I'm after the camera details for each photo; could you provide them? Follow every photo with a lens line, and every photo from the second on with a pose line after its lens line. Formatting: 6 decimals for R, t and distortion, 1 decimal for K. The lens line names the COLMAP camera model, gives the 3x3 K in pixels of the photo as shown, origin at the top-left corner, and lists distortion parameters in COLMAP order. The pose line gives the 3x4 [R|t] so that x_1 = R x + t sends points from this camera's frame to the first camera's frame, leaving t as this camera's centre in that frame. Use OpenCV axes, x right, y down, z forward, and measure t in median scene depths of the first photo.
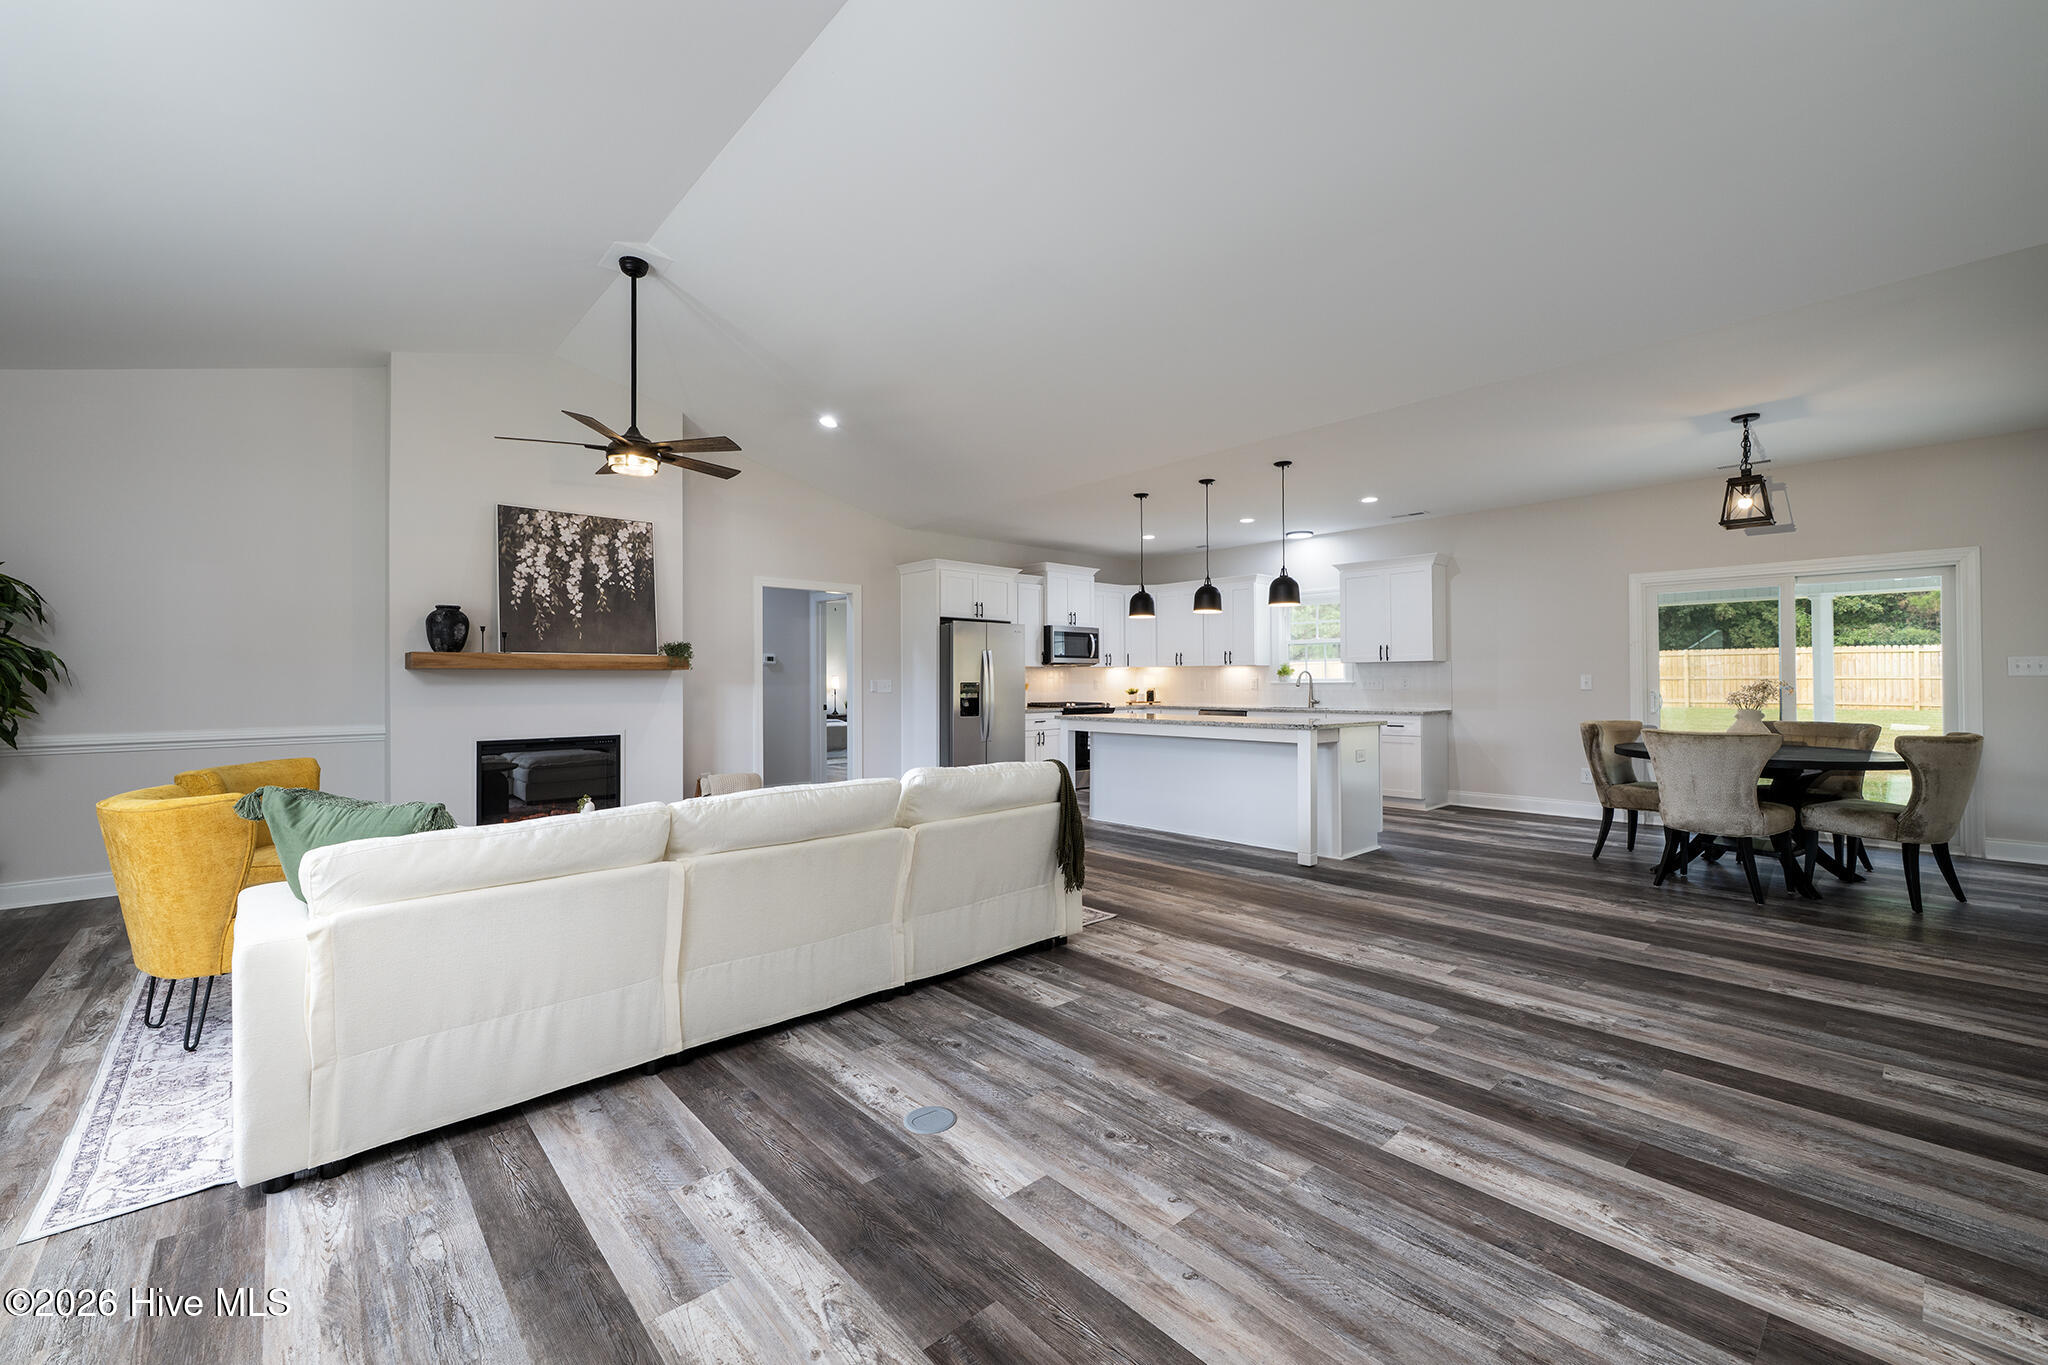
lens RADIAL K [[822.9, 0, 1031.7], [0, 822.9, 670.1], [0, 0, 1]] dist [0.001683, 0.000079]
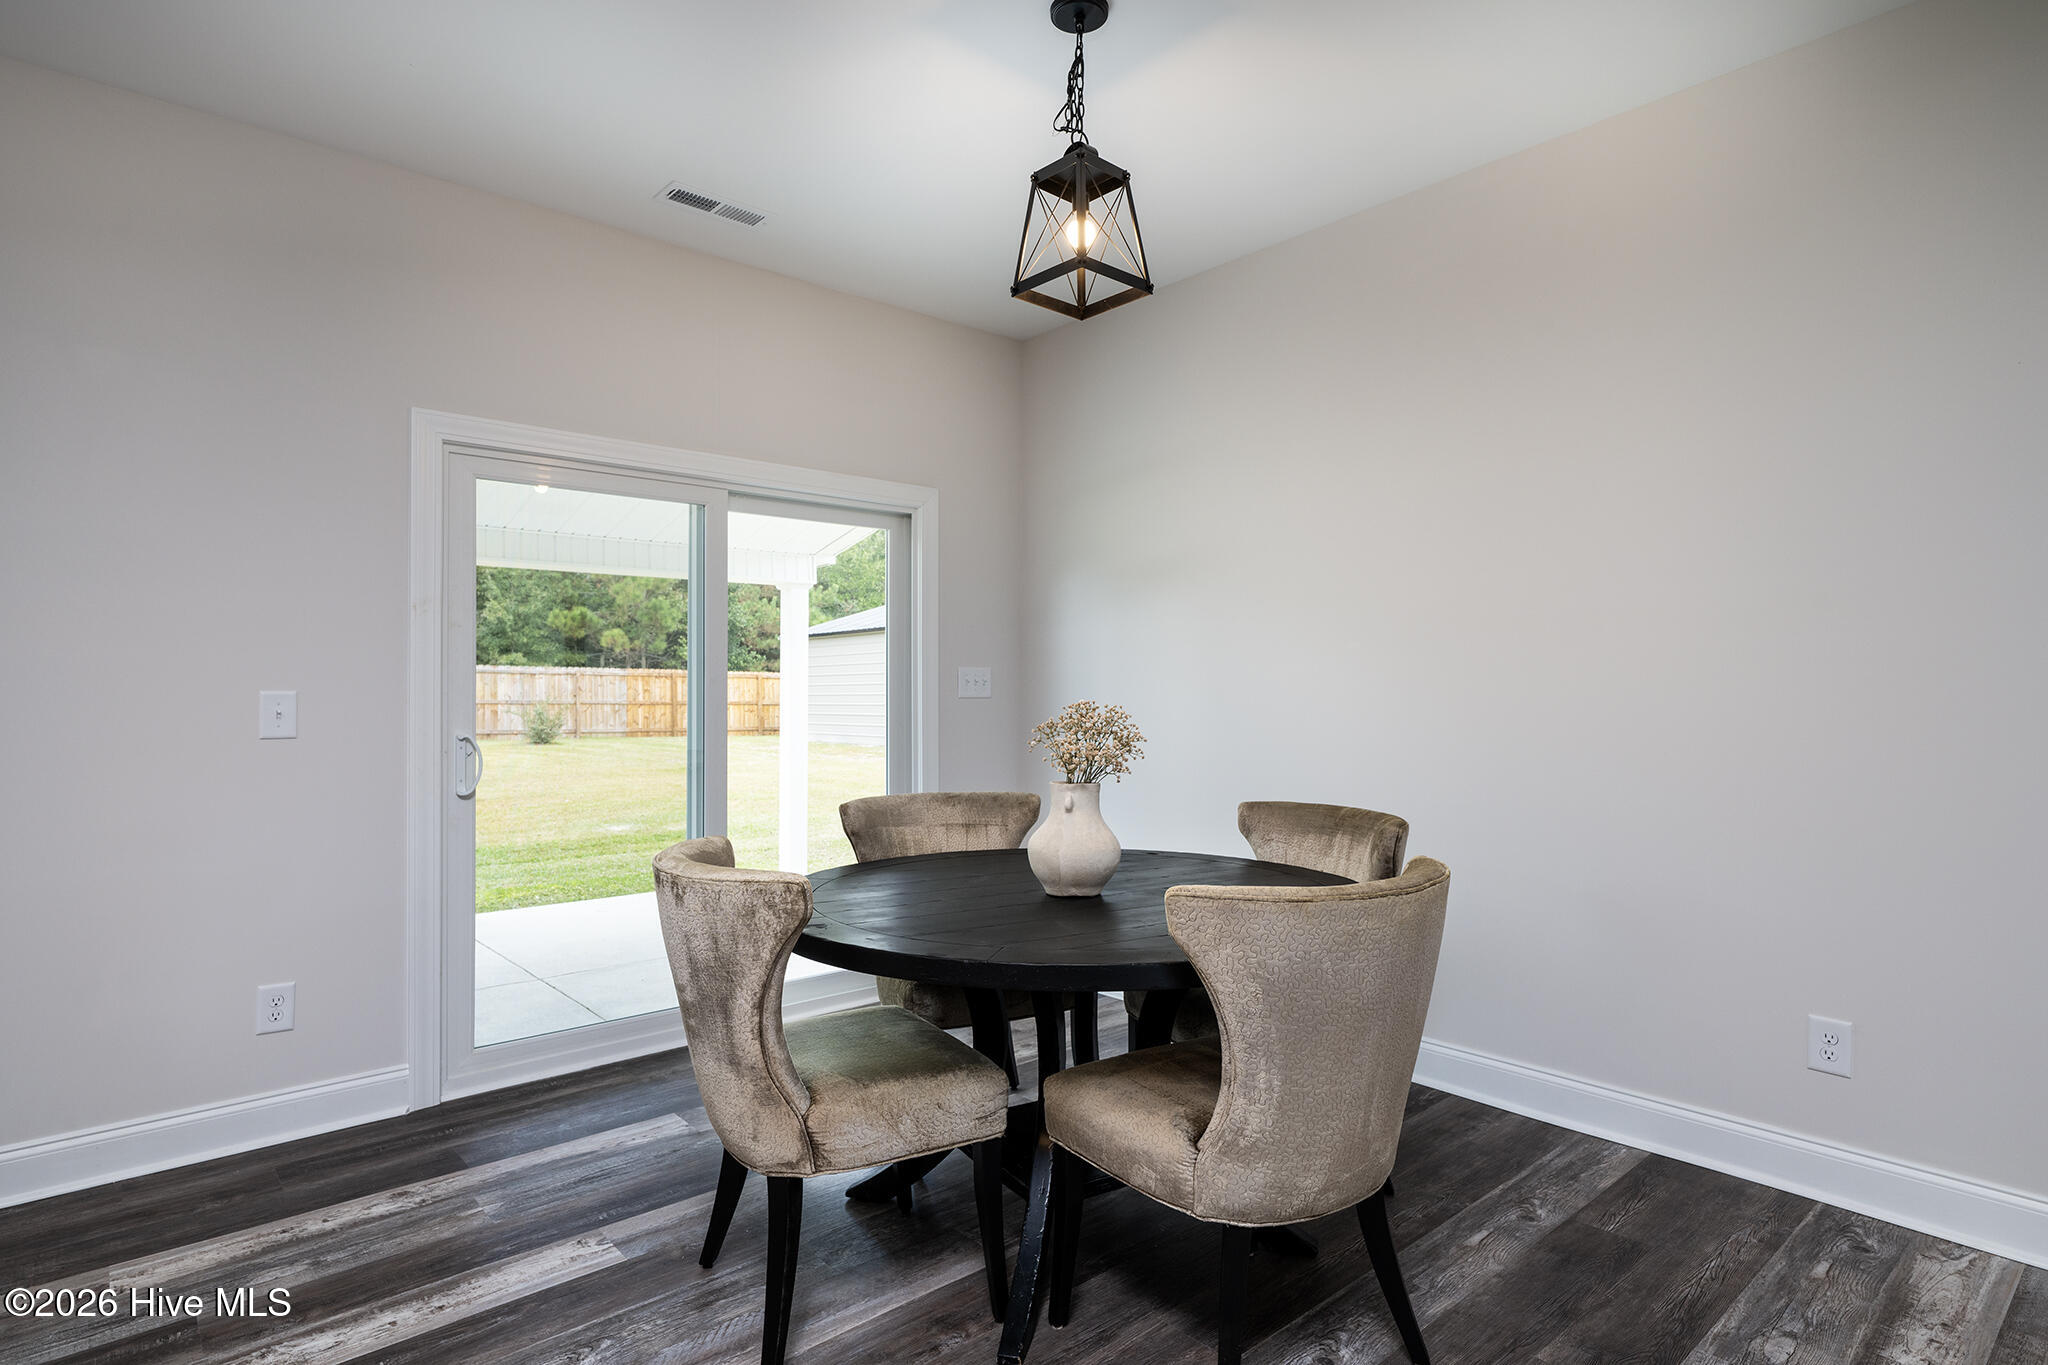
lens RADIAL K [[1068.9, 0, 1024.0], [0, 1068.9, 682.5], [0, 0, 1]] dist [-0.027568, -0.000022]
pose [[0.016277, 0.016165, 0.999737, 0.306711], [-0.006285, 0.999851, -0.016064, 0.008256], [-0.999848, -0.006022, 0.016376, 0.803653]]
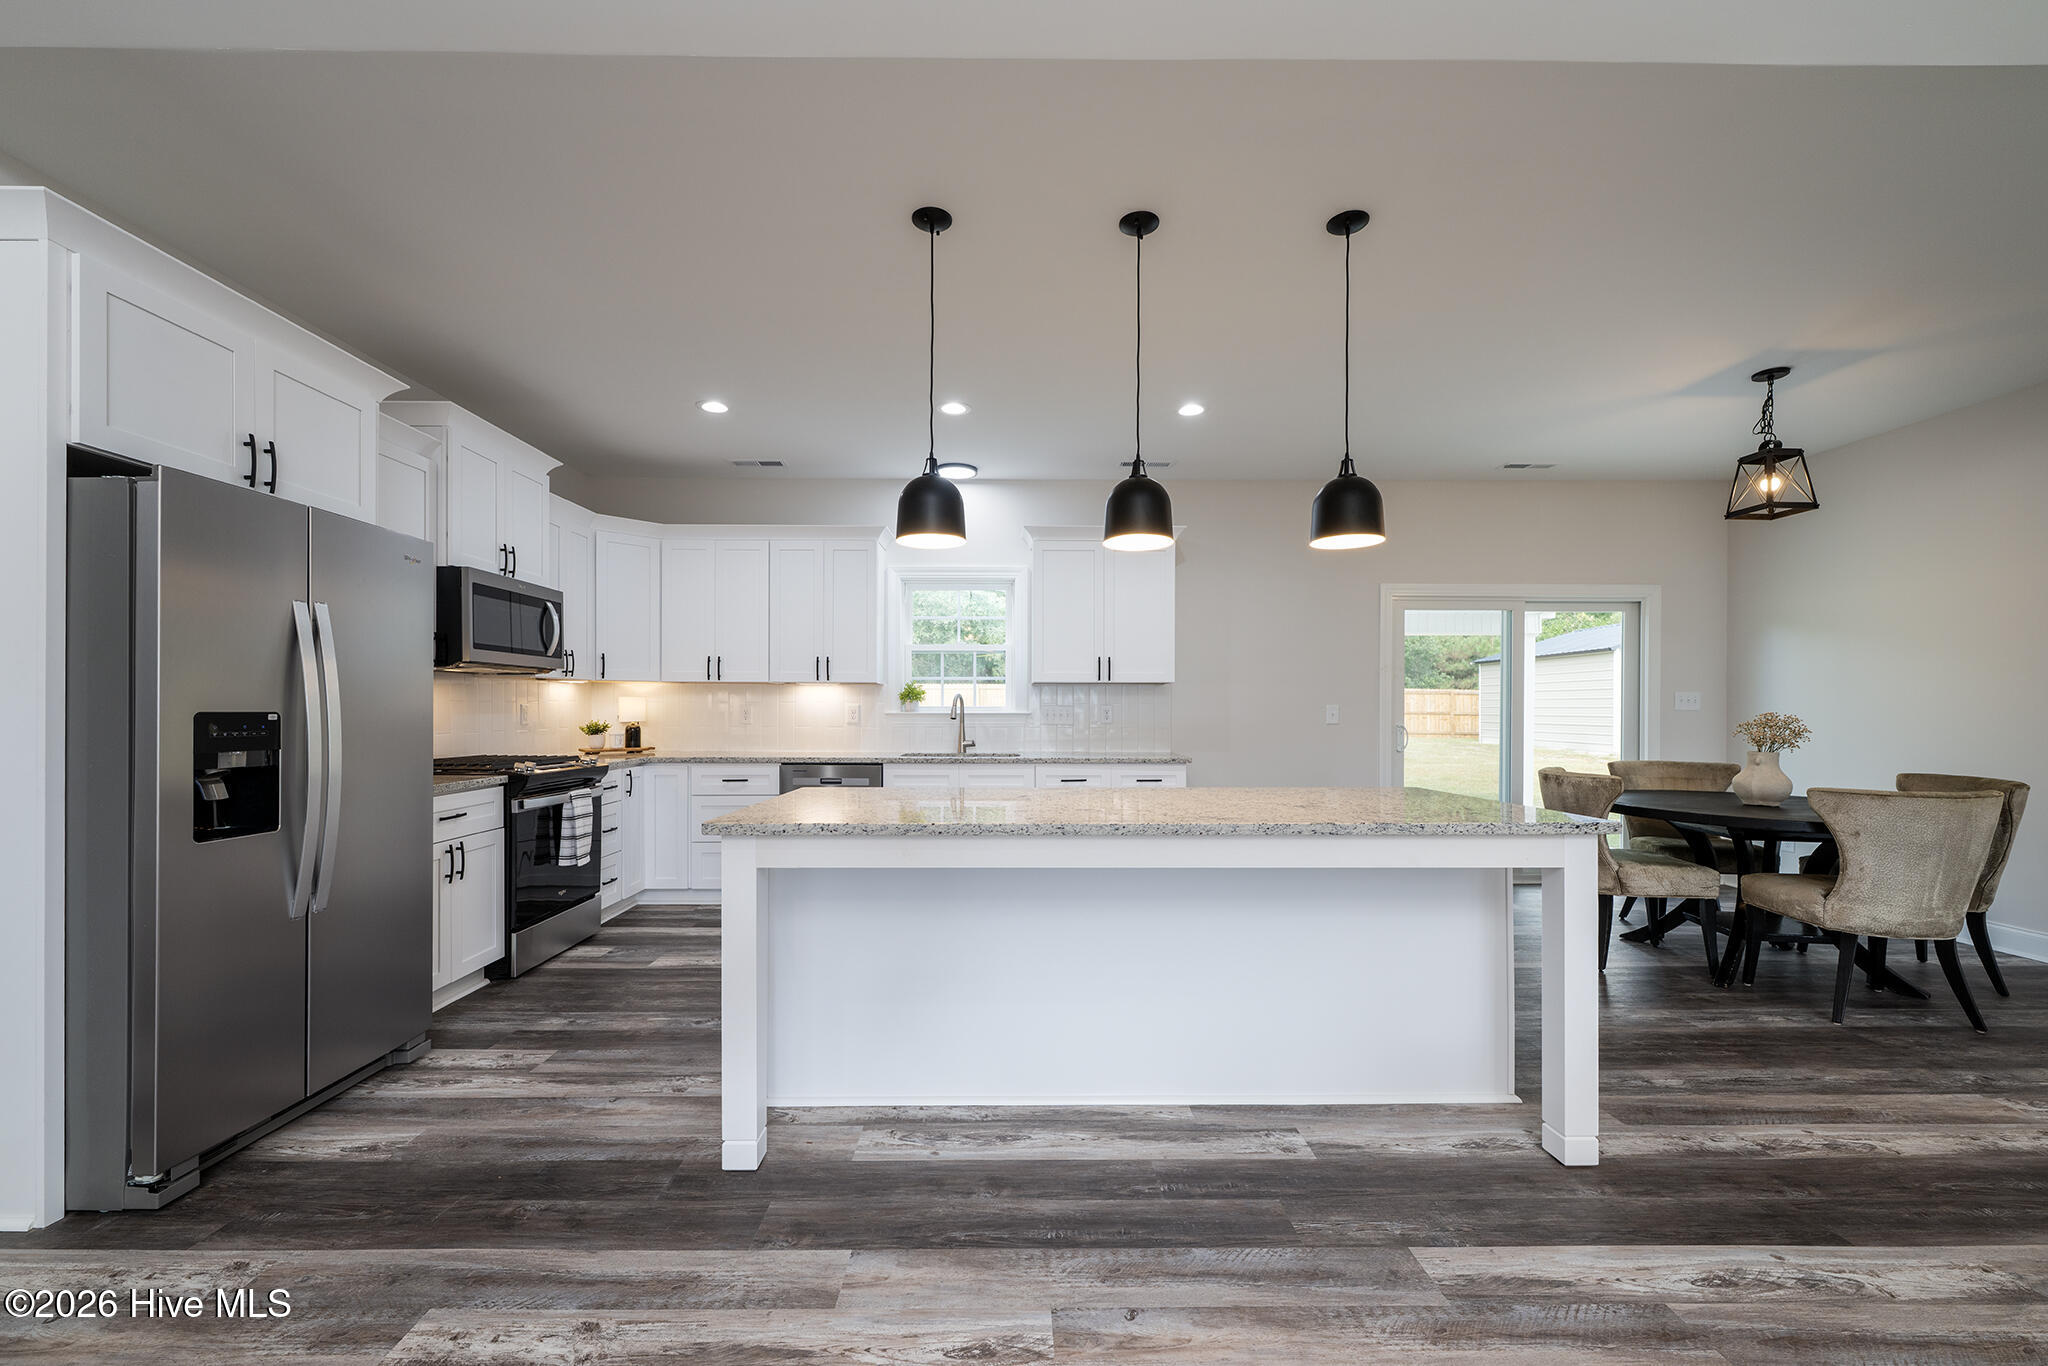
lens RADIAL K [[813.1, 0, 1006.6], [0, 813.1, 707.2], [0, 0, 1]] dist [0.000292, -0.000162]
pose [[0.668483, 0.007857, 0.743686, -0.135102], [-0.015707, 0.999870, 0.003555, 0.011553], [-0.743562, -0.014057, 0.668520, 0.805737]]
